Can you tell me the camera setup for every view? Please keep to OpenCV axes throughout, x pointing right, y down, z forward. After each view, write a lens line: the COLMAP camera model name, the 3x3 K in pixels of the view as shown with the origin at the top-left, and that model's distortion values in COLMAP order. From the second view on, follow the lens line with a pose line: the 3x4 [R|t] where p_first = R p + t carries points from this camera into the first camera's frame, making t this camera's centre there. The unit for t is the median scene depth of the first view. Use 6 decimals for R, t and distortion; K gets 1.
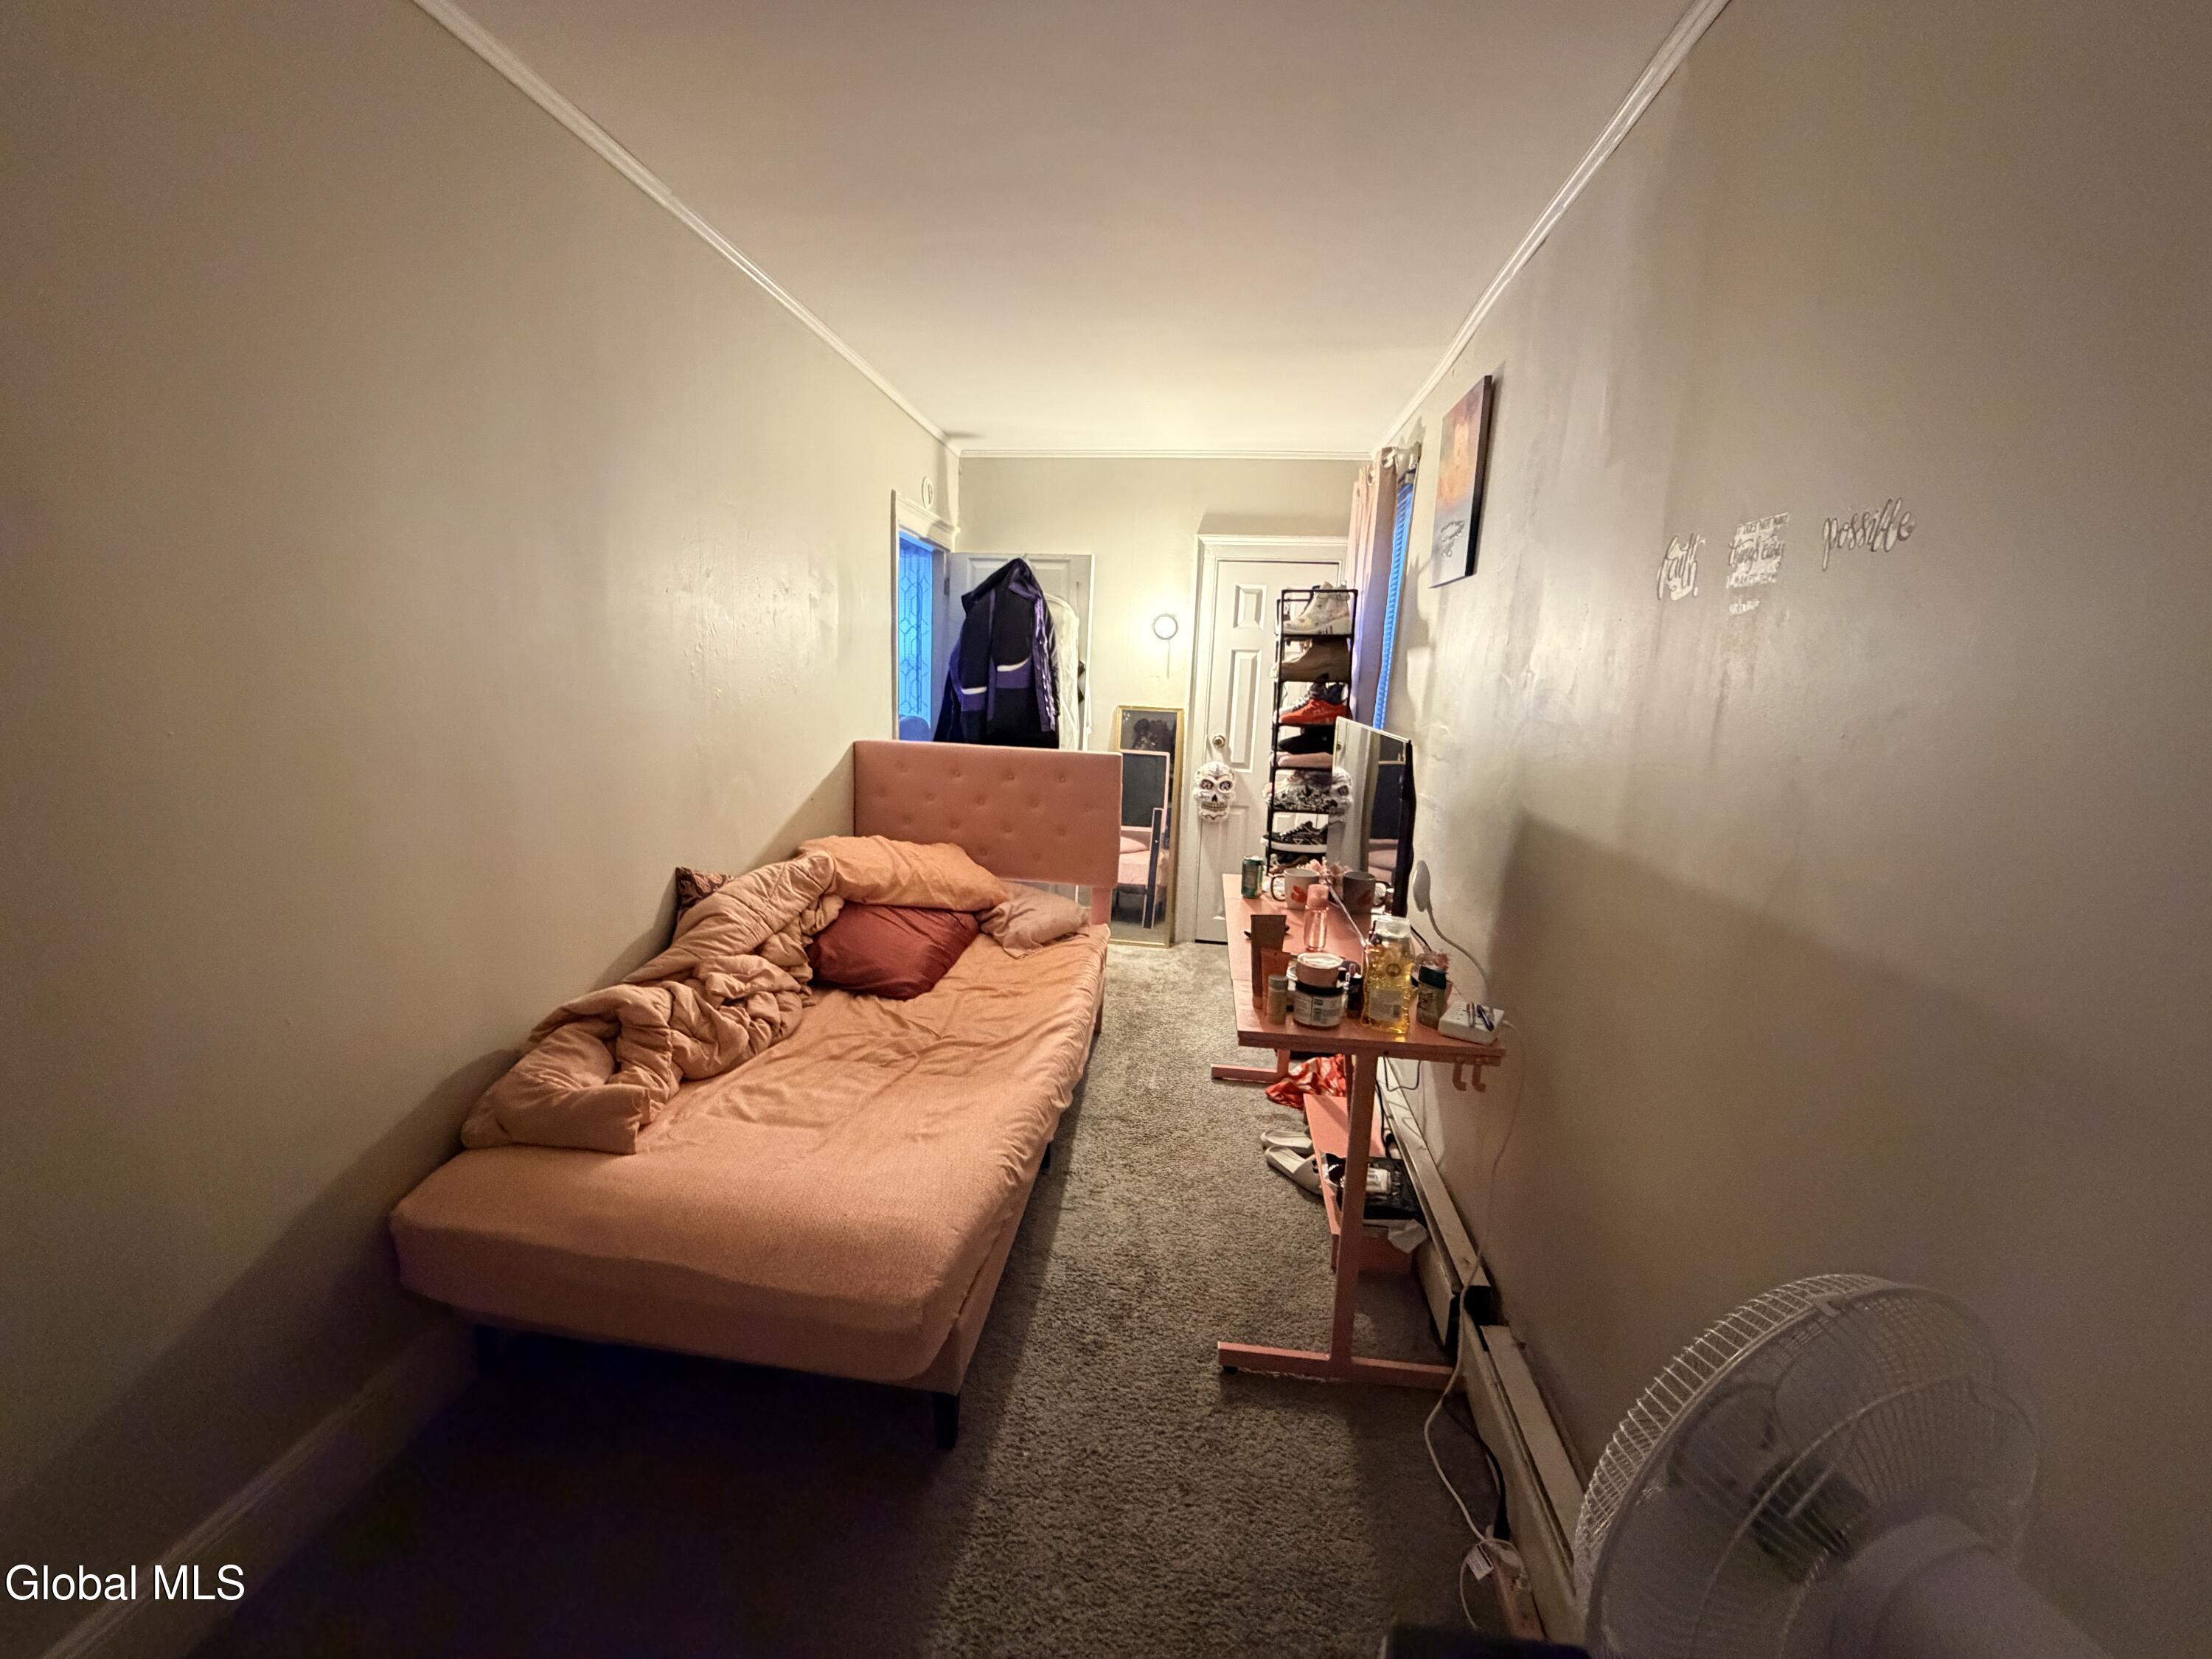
lens RADIAL K [[885.1, 0, 1106.2], [0, 885.1, 829.9], [0, 0, 1]] dist [-0.000069, -0.000428]
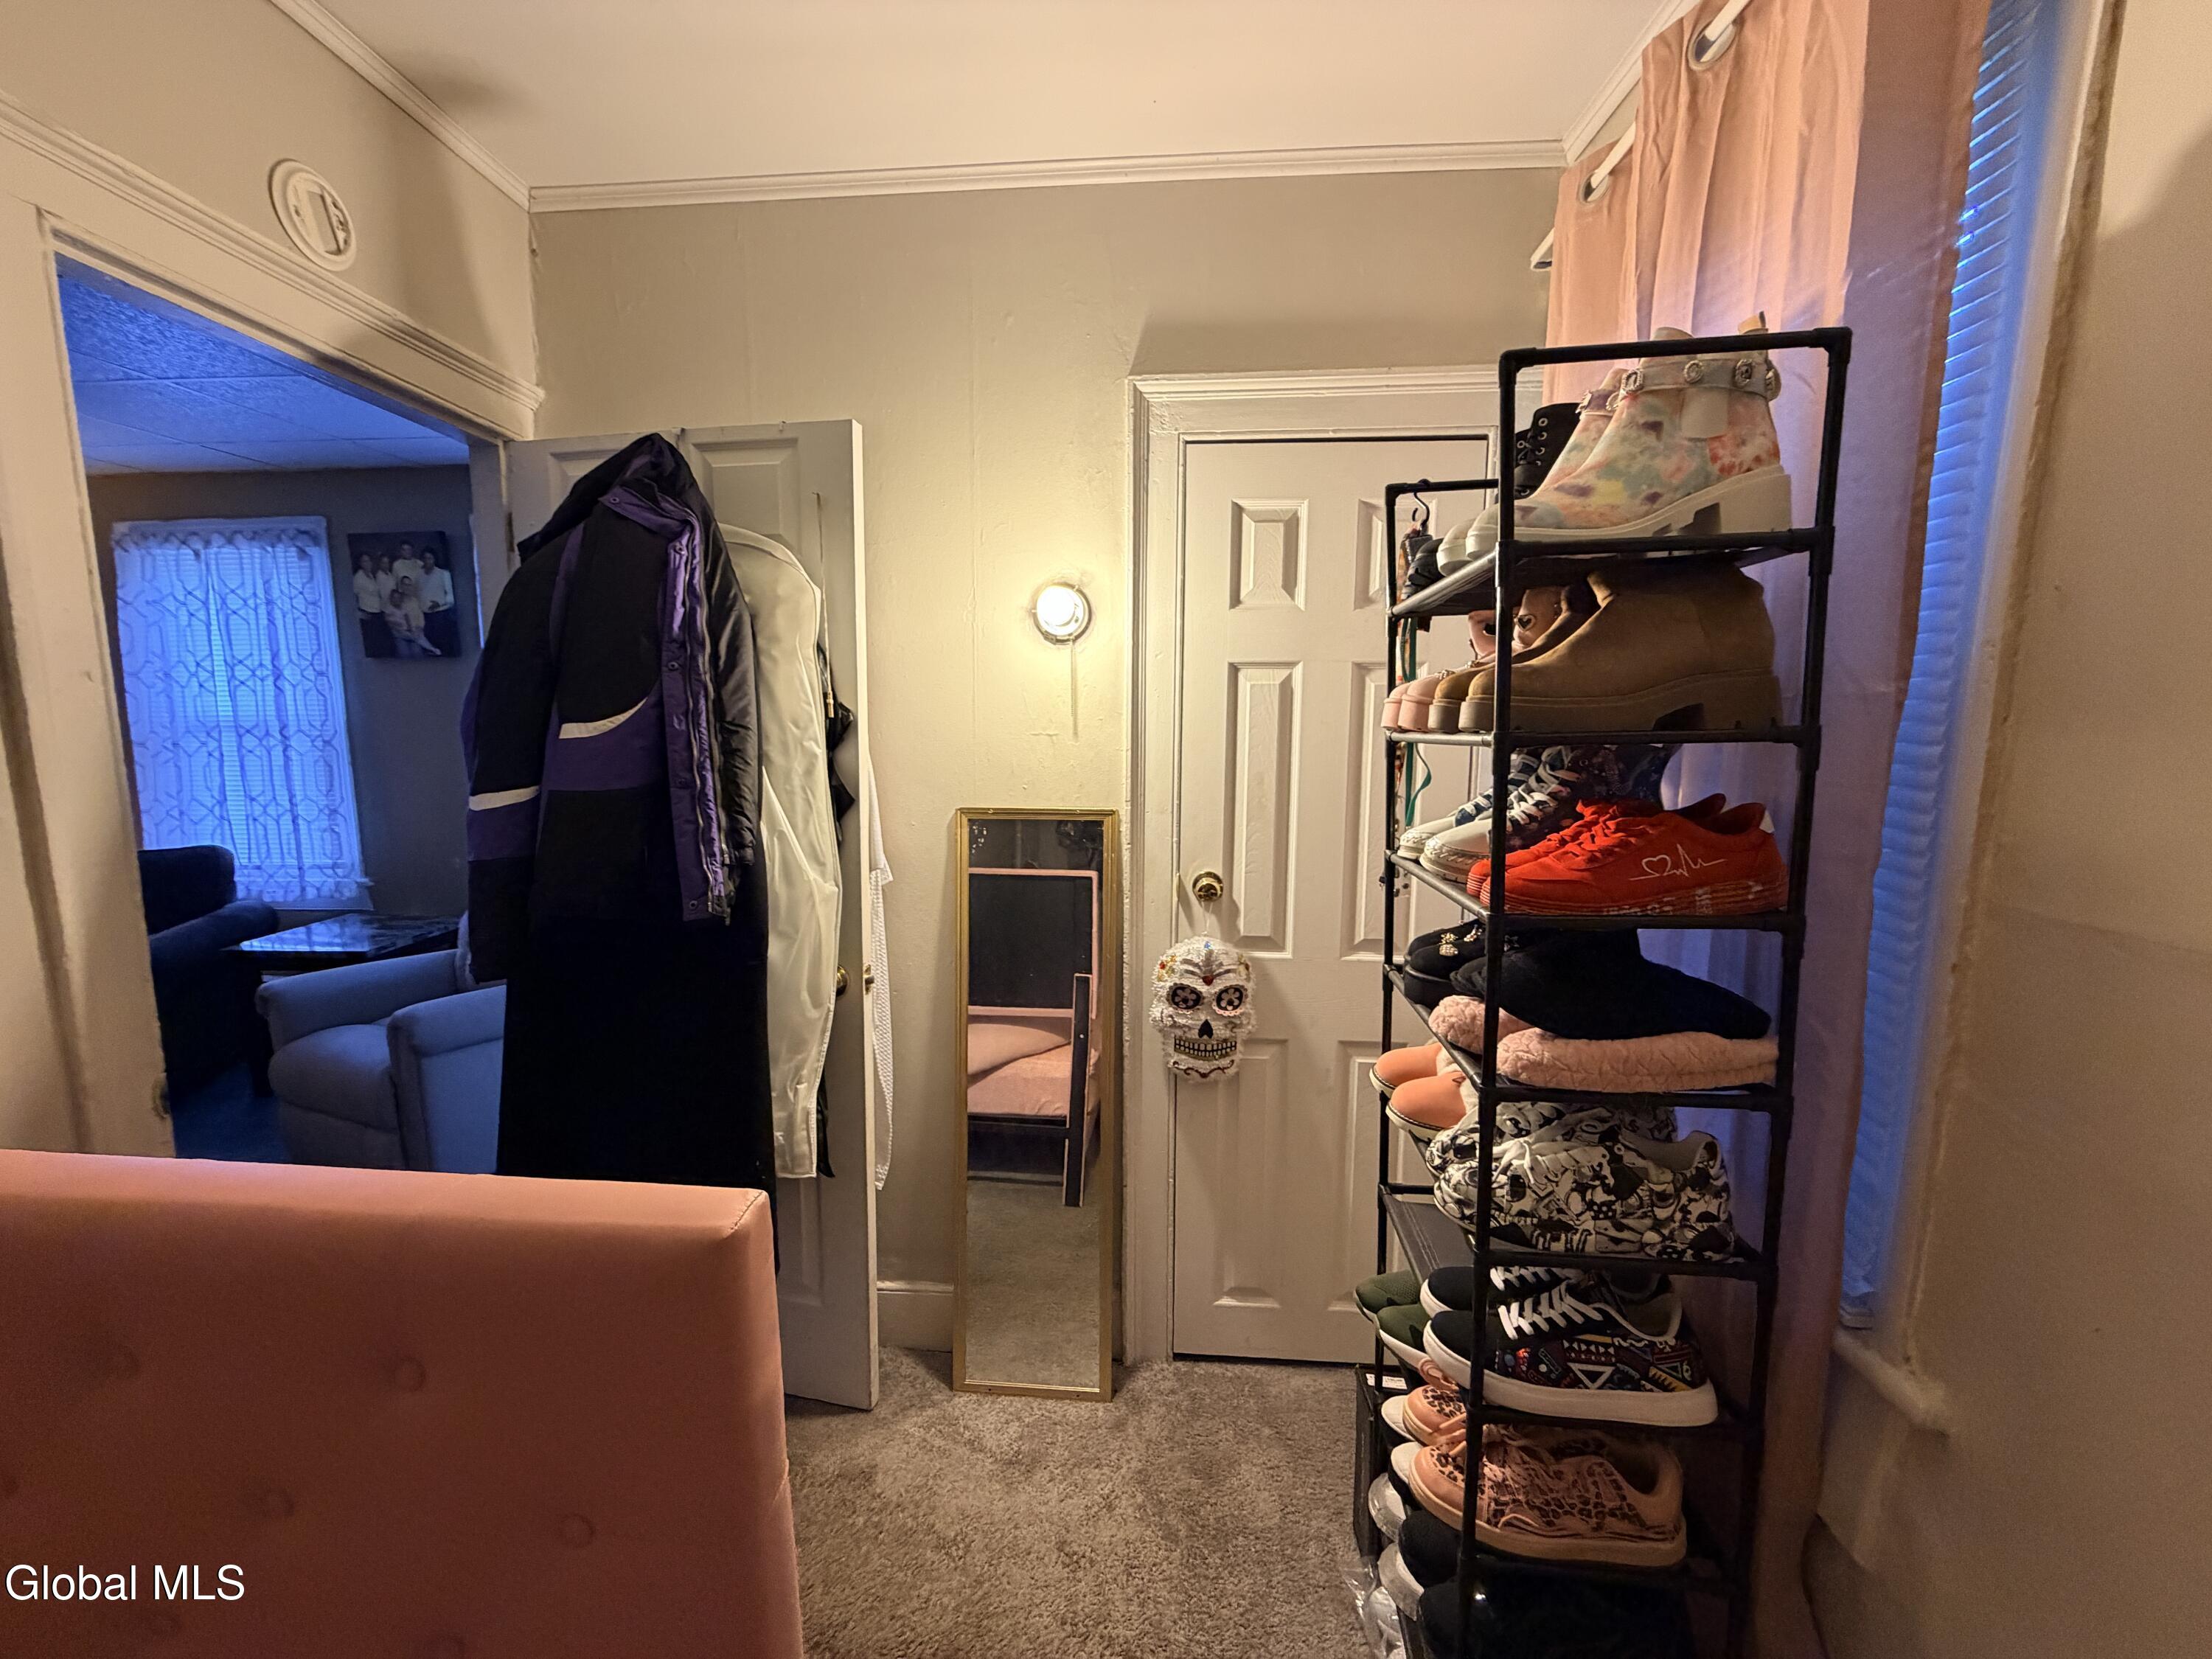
lens RADIAL K [[885.1, 0, 1096.1], [0, 885.1, 831.6], [0, 0, 1]] dist [-0.000069, -0.000428]
pose [[0.997658, -0.045202, 0.051326, 0.057218], [0.047945, 0.997415, -0.053523, -0.107844], [-0.048774, 0.055859, 0.997247, 0.604679]]
